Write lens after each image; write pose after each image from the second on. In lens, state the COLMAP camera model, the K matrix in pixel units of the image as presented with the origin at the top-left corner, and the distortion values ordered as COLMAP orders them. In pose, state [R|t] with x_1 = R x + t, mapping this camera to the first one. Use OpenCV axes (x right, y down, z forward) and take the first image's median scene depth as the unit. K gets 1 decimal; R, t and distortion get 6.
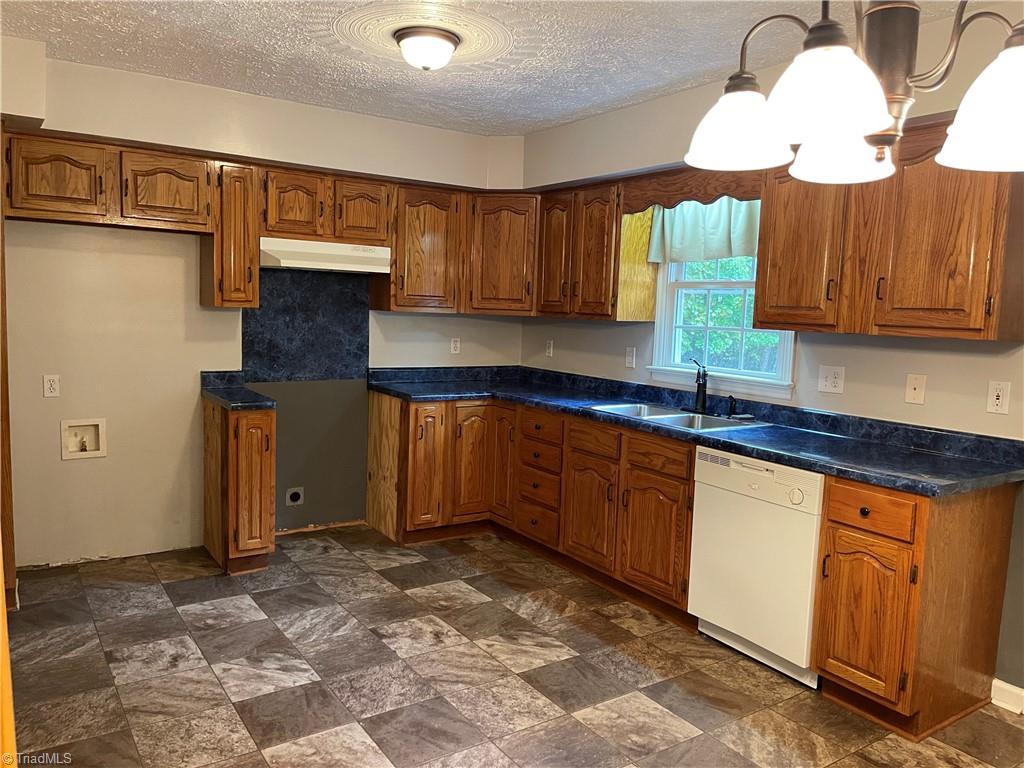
lens RADIAL K [[768.3, 0, 515.8], [0, 768.3, 390.2], [0, 0, 1]] dist [0.056741, -0.063335]
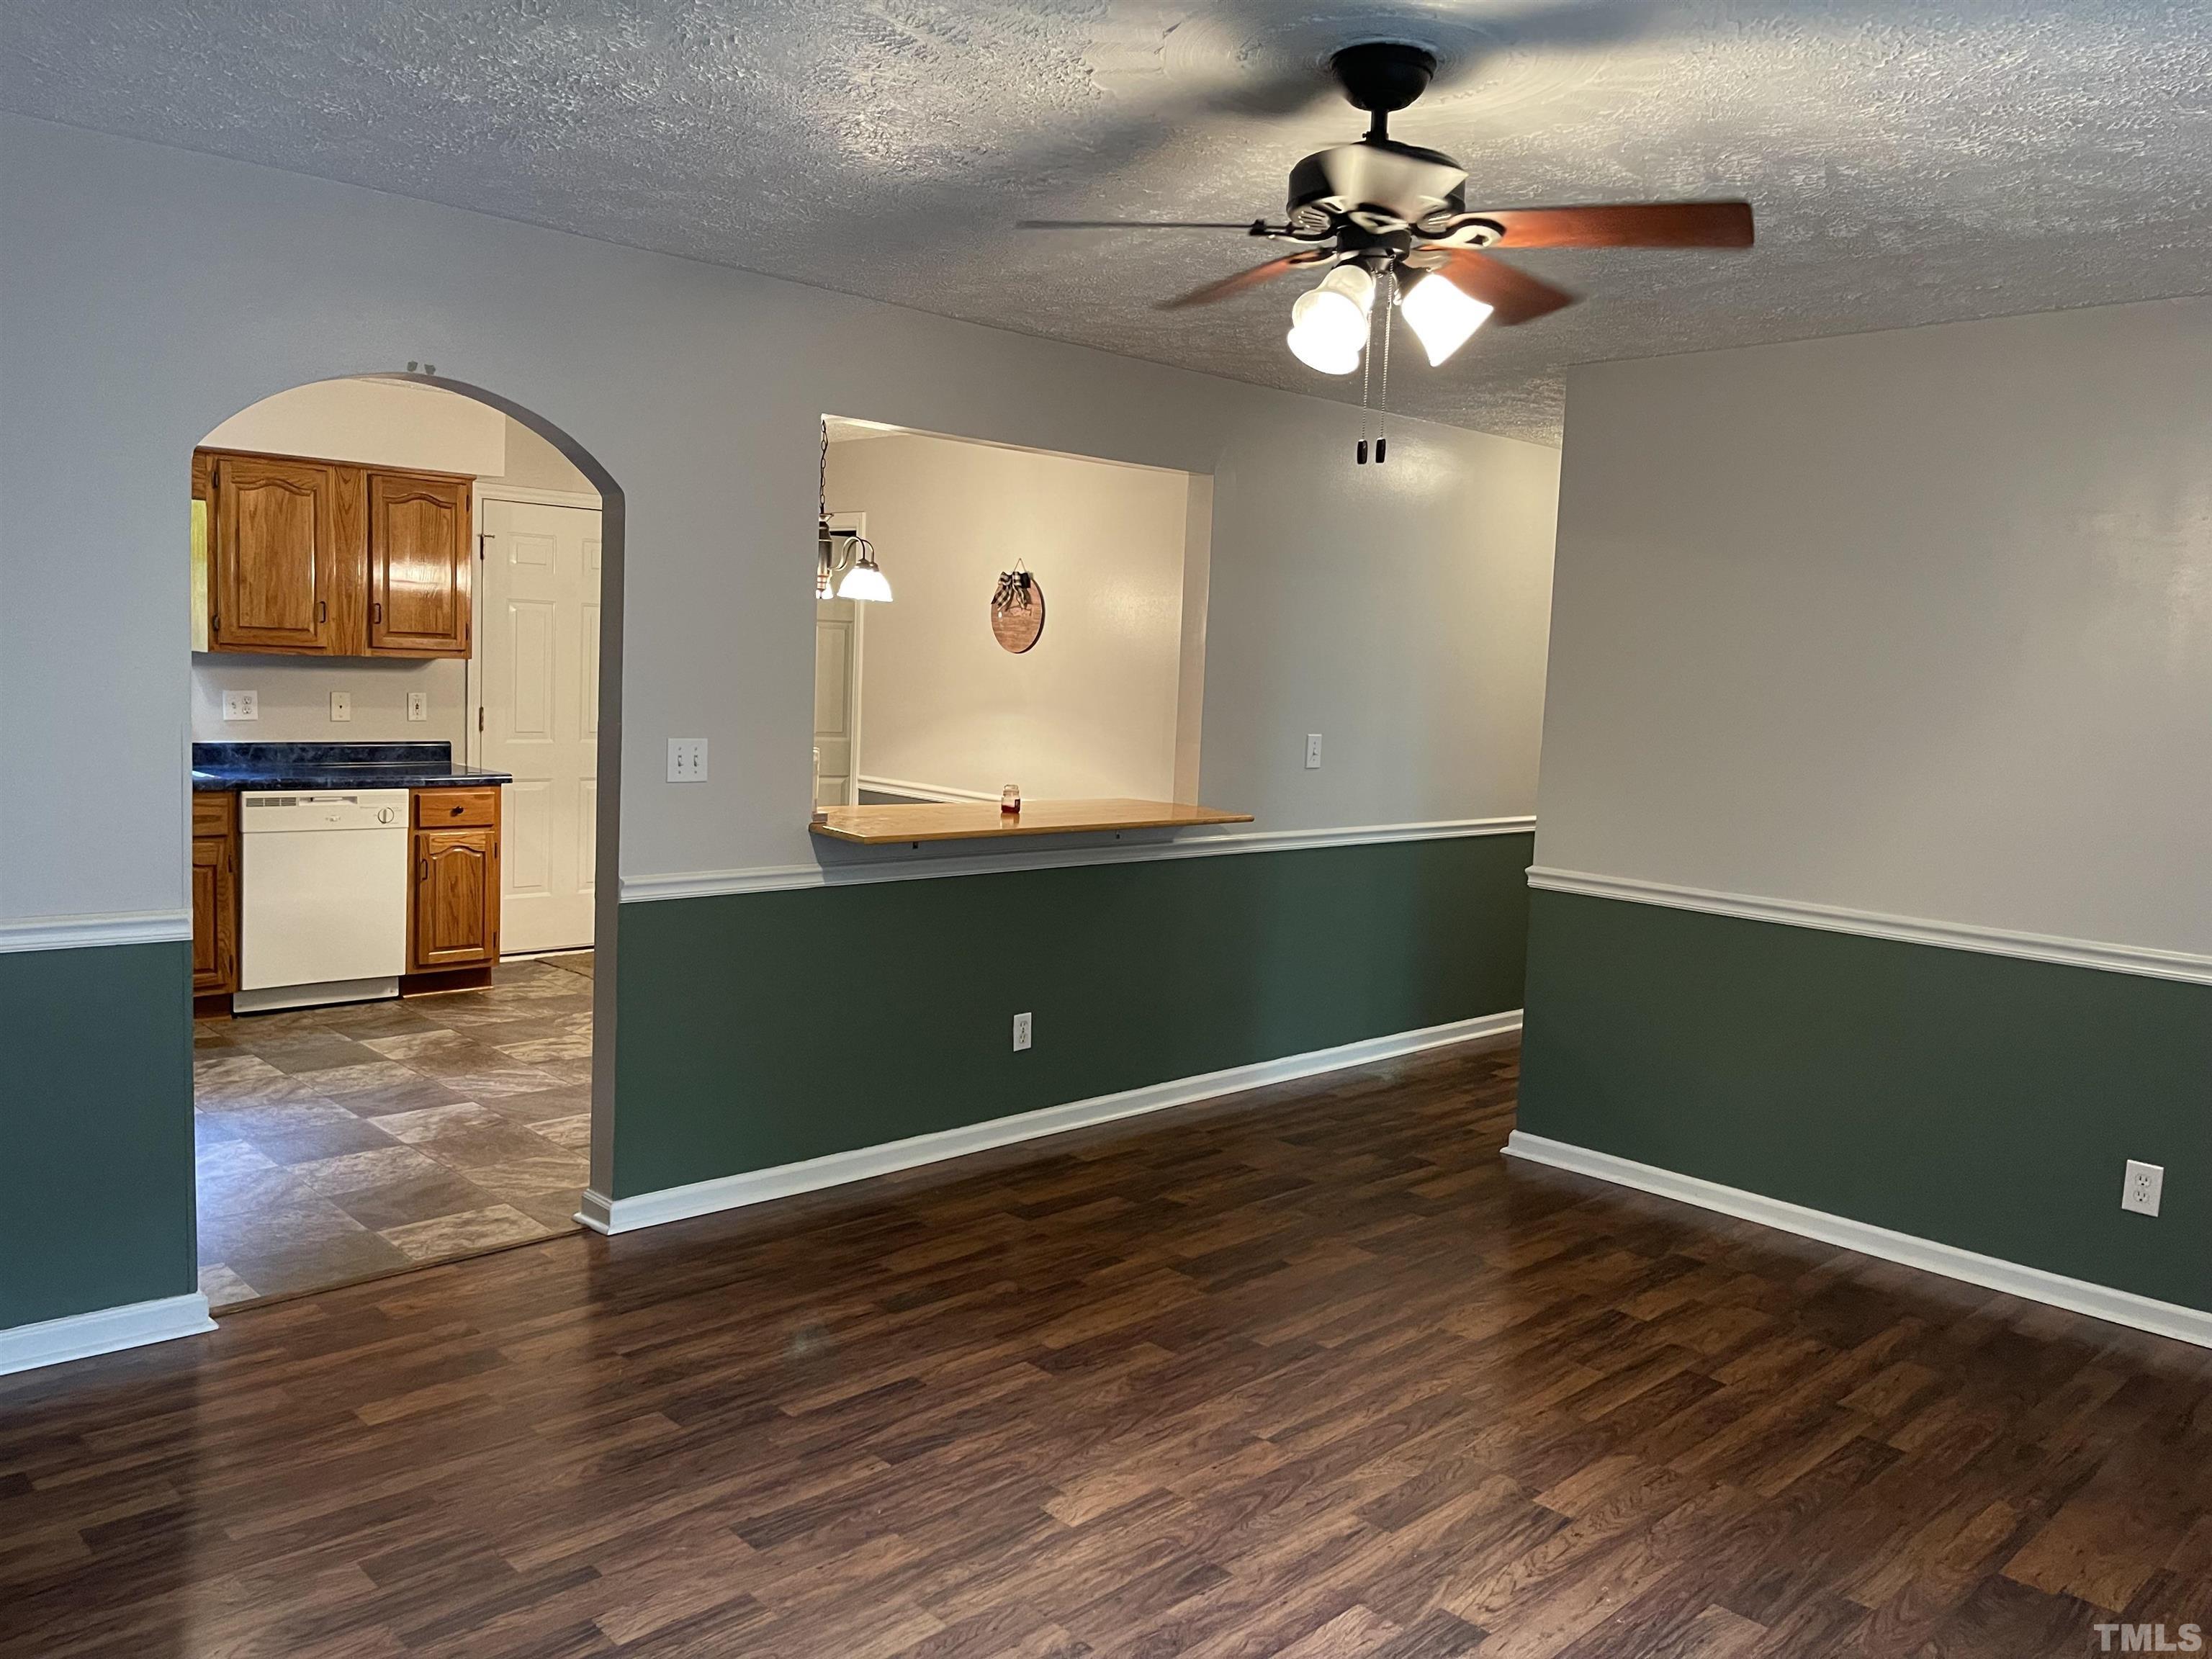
lens RADIAL K [[1659.6, 0, 1114.3], [0, 1659.6, 842.9], [0, 0, 1]] dist [0.056741, -0.063335]
pose [[-0.172841, -0.151084, 0.973293, -1.482936], [0.062029, 0.984534, 0.163844, -0.099564], [-0.982995, 0.088691, -0.160797, 0.296494]]
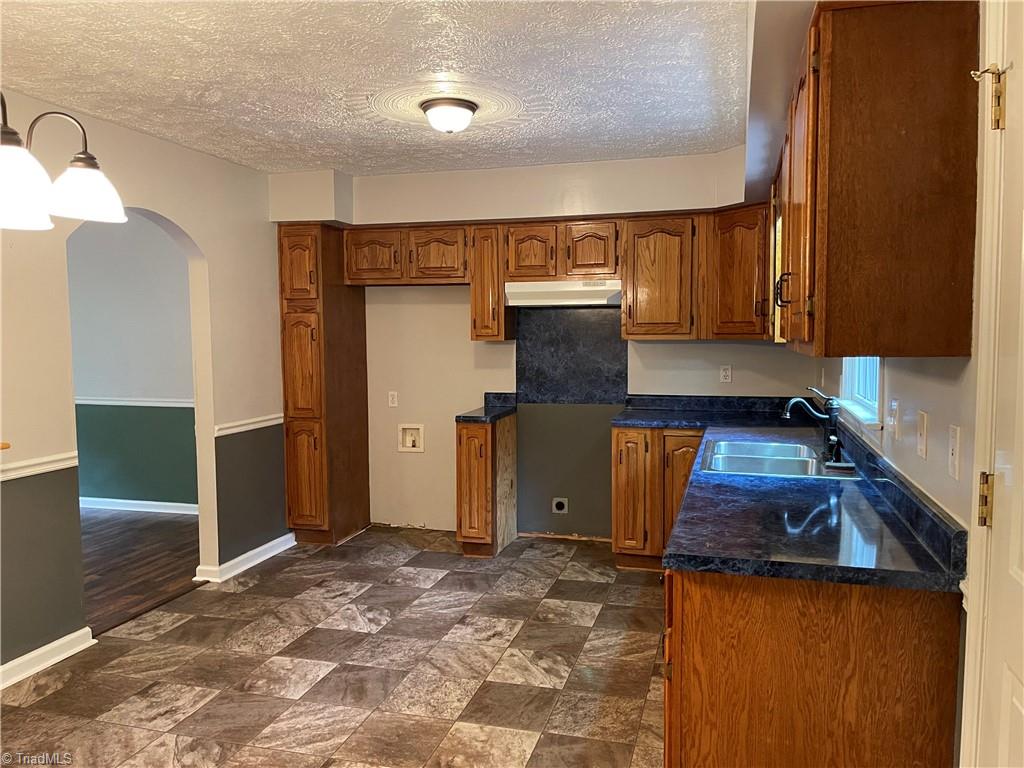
lens RADIAL K [[768.3, 0, 515.8], [0, 768.3, 390.2], [0, 0, 1]] dist [0.056741, -0.063335]
pose [[0.644196, 0.020092, -0.764597, 0.639042], [-0.055214, 0.998268, -0.020287, -0.005946], [0.762865, 0.055285, 0.644190, 0.259085]]
